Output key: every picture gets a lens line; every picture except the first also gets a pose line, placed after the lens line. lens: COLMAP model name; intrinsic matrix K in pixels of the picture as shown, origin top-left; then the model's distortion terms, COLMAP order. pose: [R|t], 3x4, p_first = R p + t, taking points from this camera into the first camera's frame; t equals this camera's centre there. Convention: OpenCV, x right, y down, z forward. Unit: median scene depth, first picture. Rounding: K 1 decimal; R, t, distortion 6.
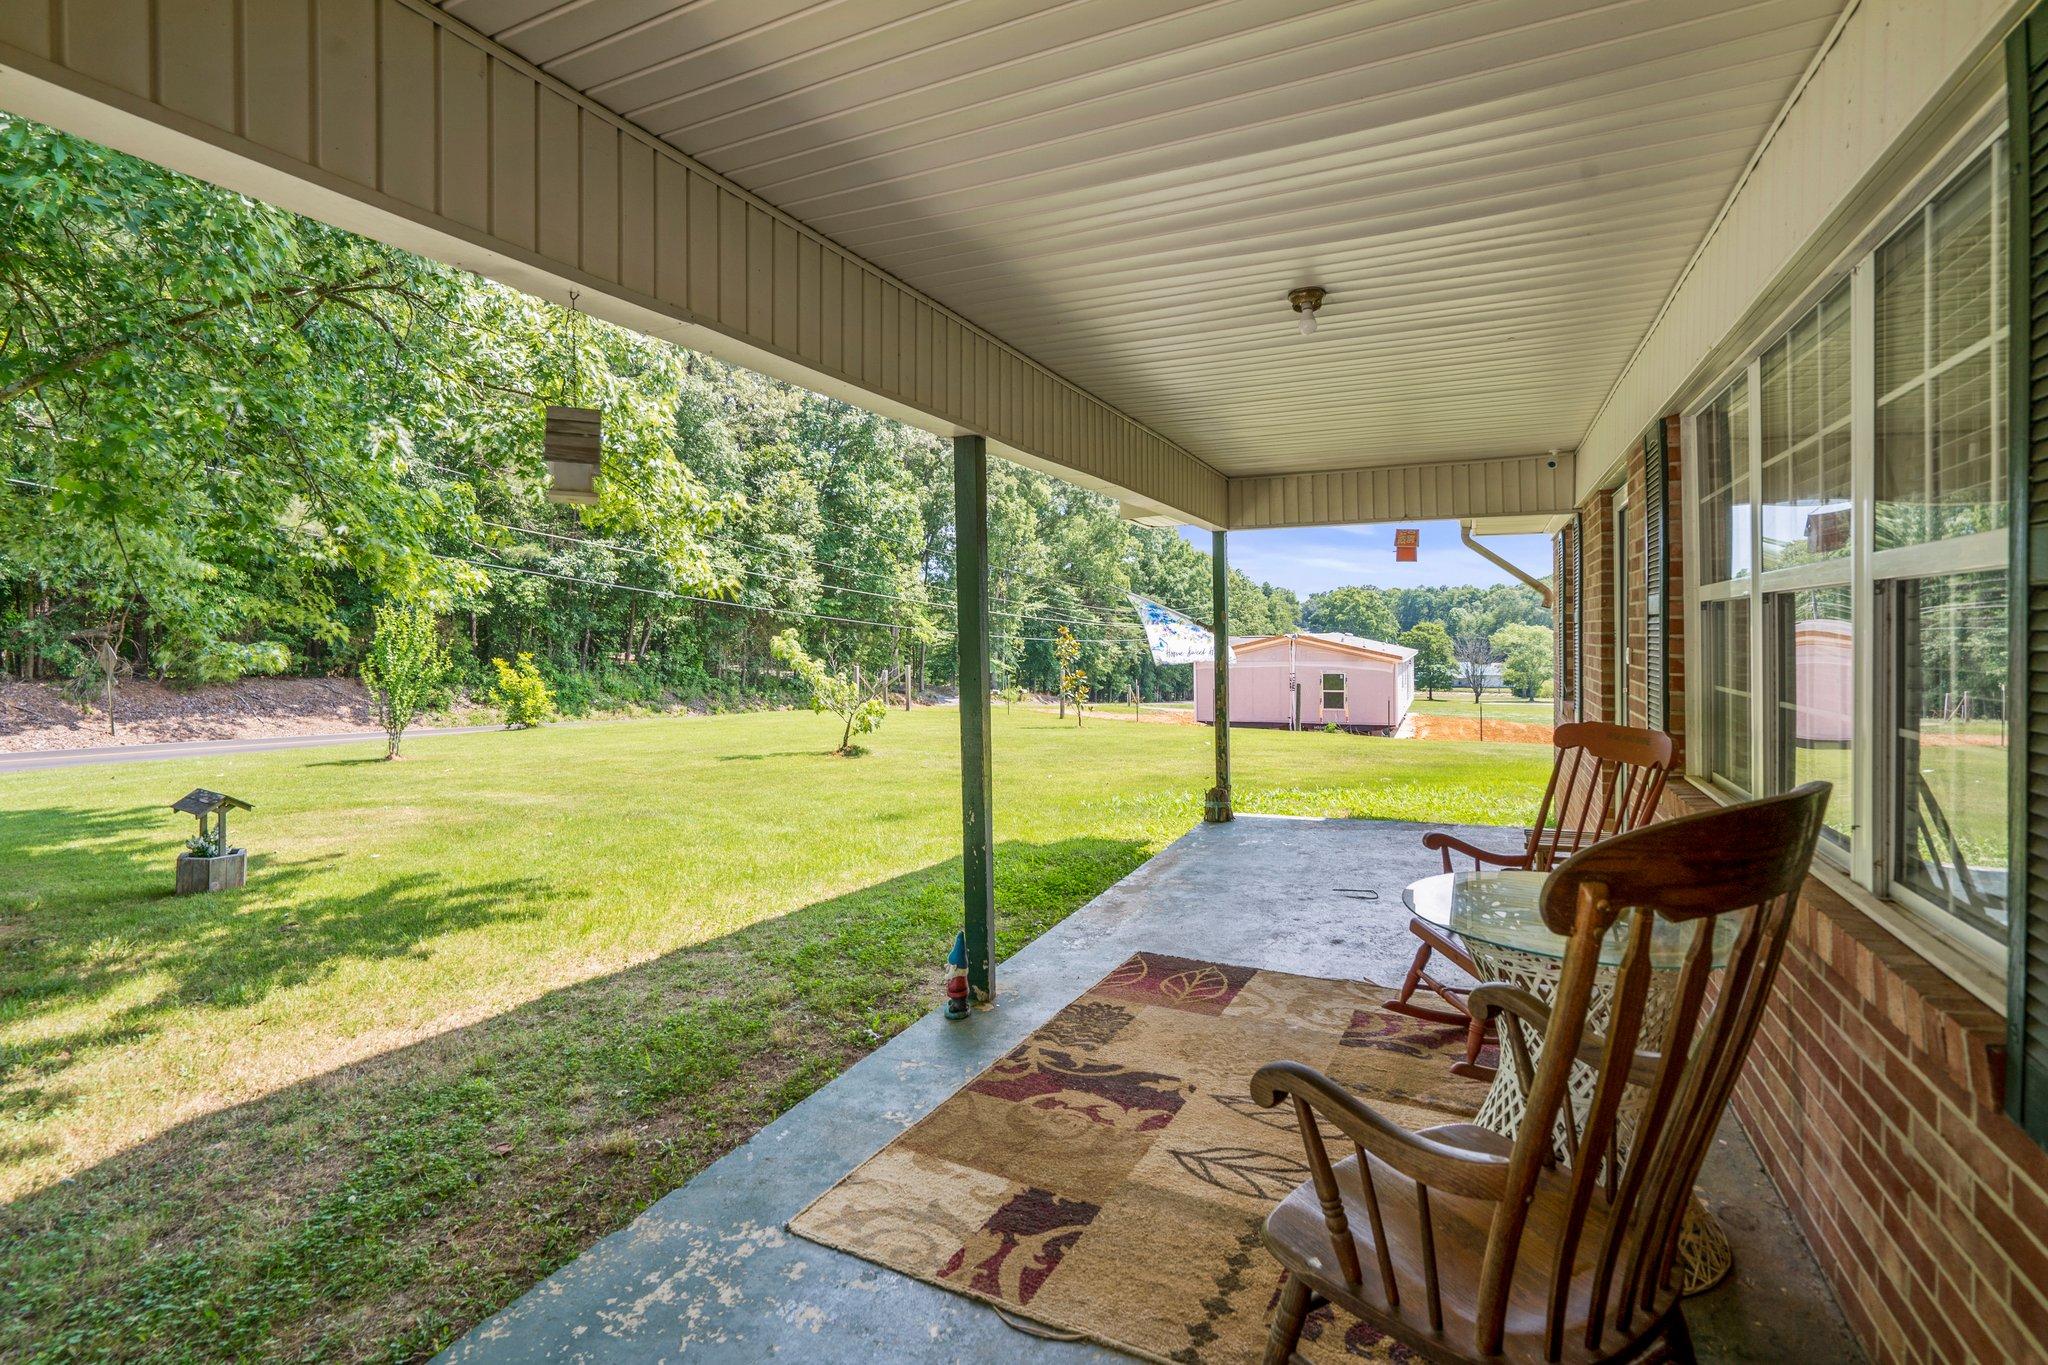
lens RADIAL K [[979.9, 0, 1023.9], [0, 979.9, 646.4], [0, 0, 1]] dist [-0.061309, 0.024402]
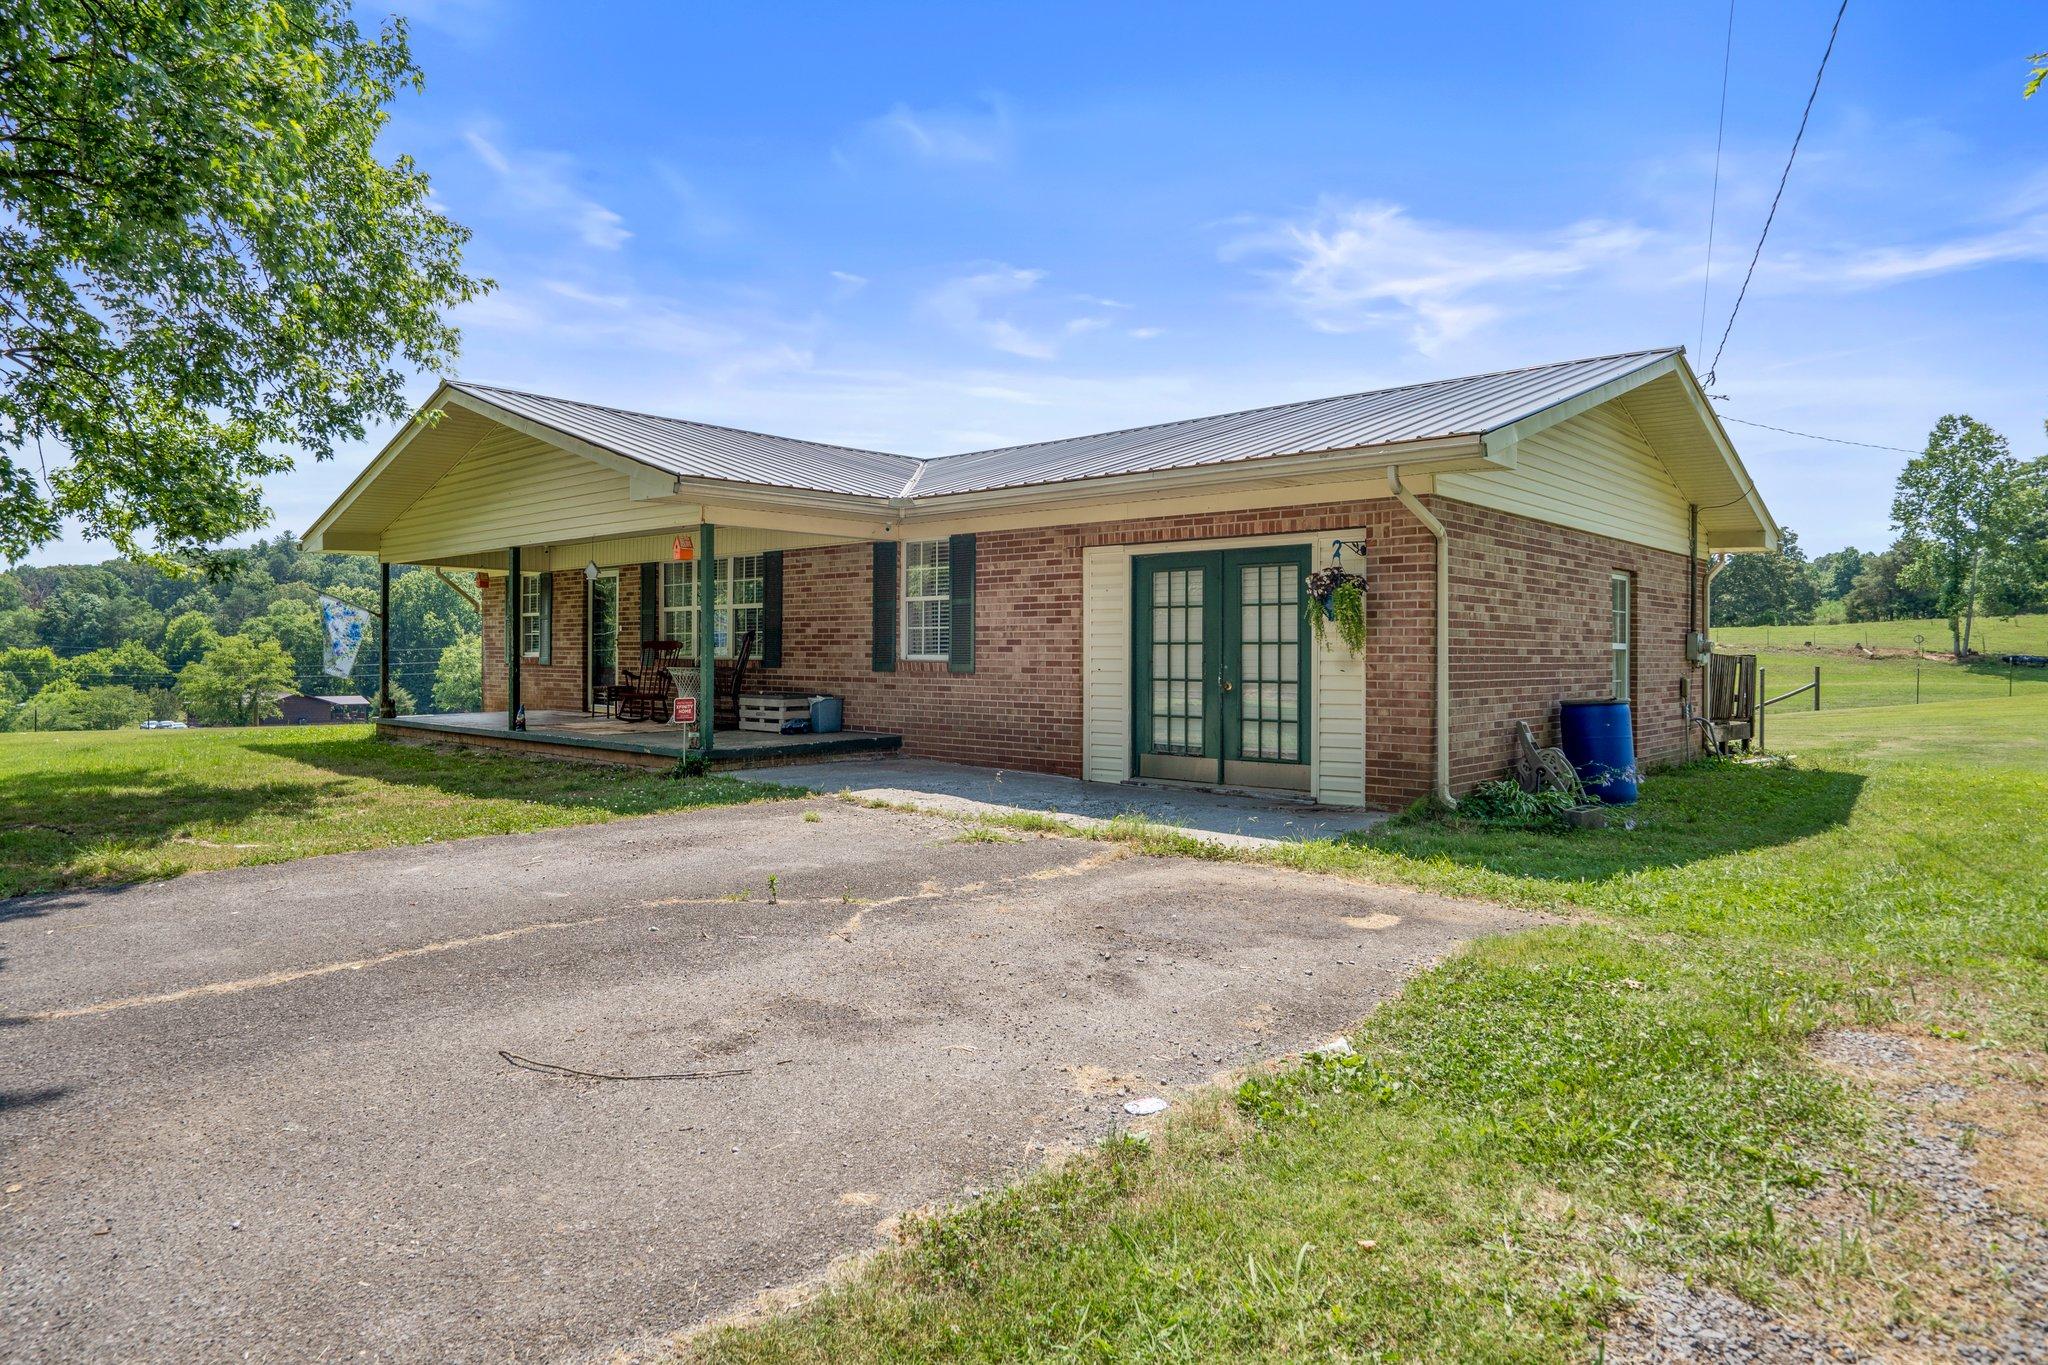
lens RADIAL K [[1191.3, 0, 1011.6], [0, 1191.3, 622.1], [0, 0, 1]] dist [-0.002165, -0.000387]
pose [[0.310896, 0.036041, 0.949760, -3.394398], [0.006798, 0.999171, -0.040142, 0.197742], [-0.950420, 0.018936, 0.310393, -1.811430]]
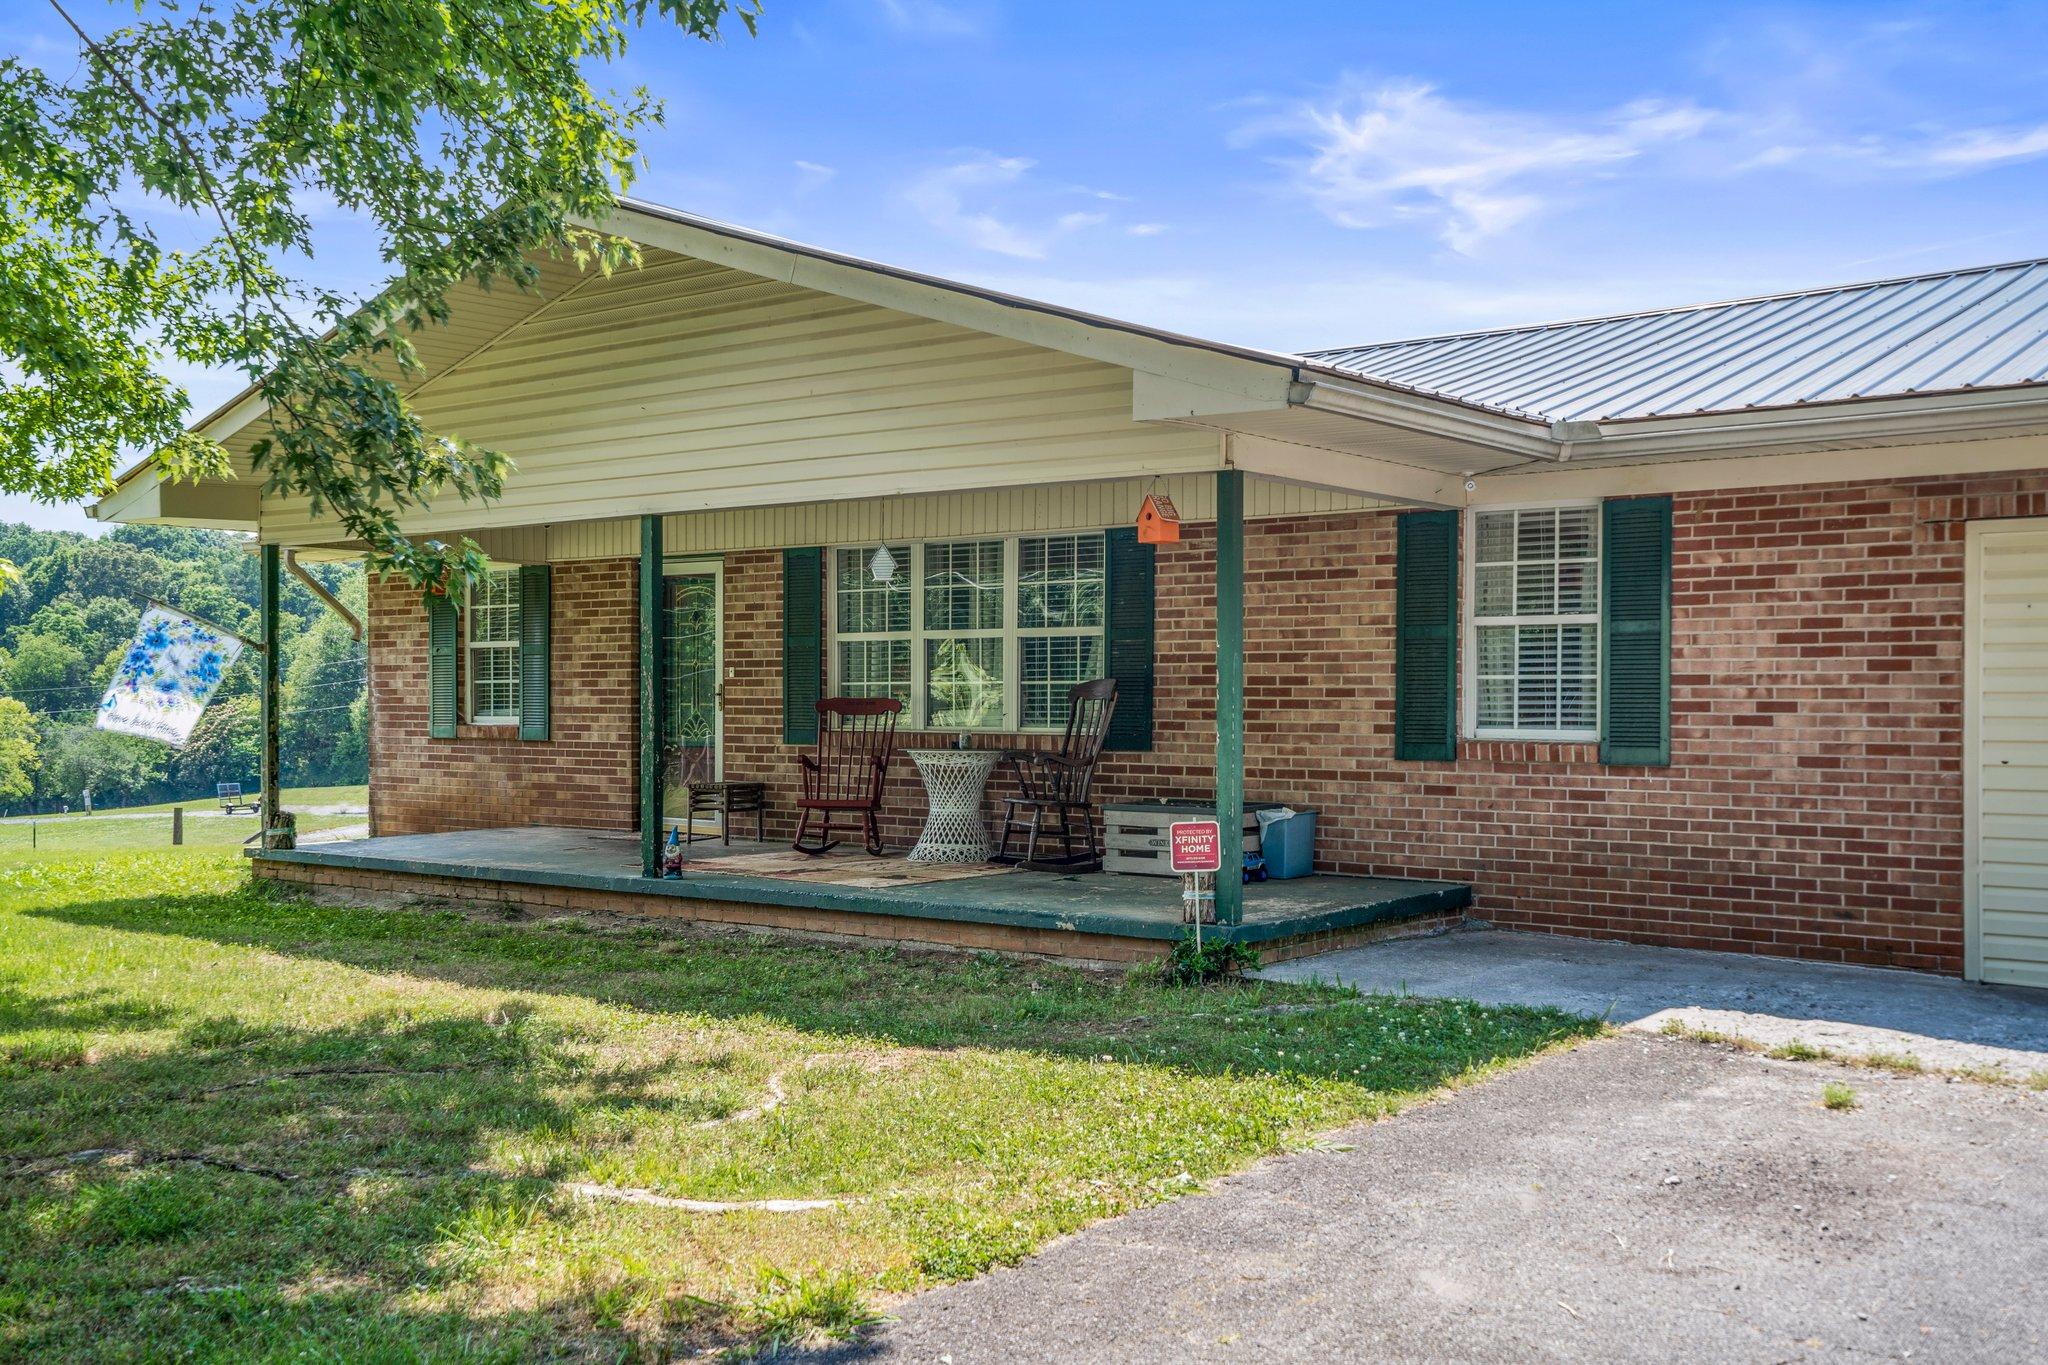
lens RADIAL K [[1966.2, 0, 1035.9], [0, 1966.2, 701.0], [0, 0, 1]] dist [0.035915, 0.173286]
pose [[0.226175, 0.010360, 0.974032, -3.222757], [0.009237, 0.999876, -0.012780, 0.136172], [-0.974043, 0.011888, 0.226051, -0.342782]]
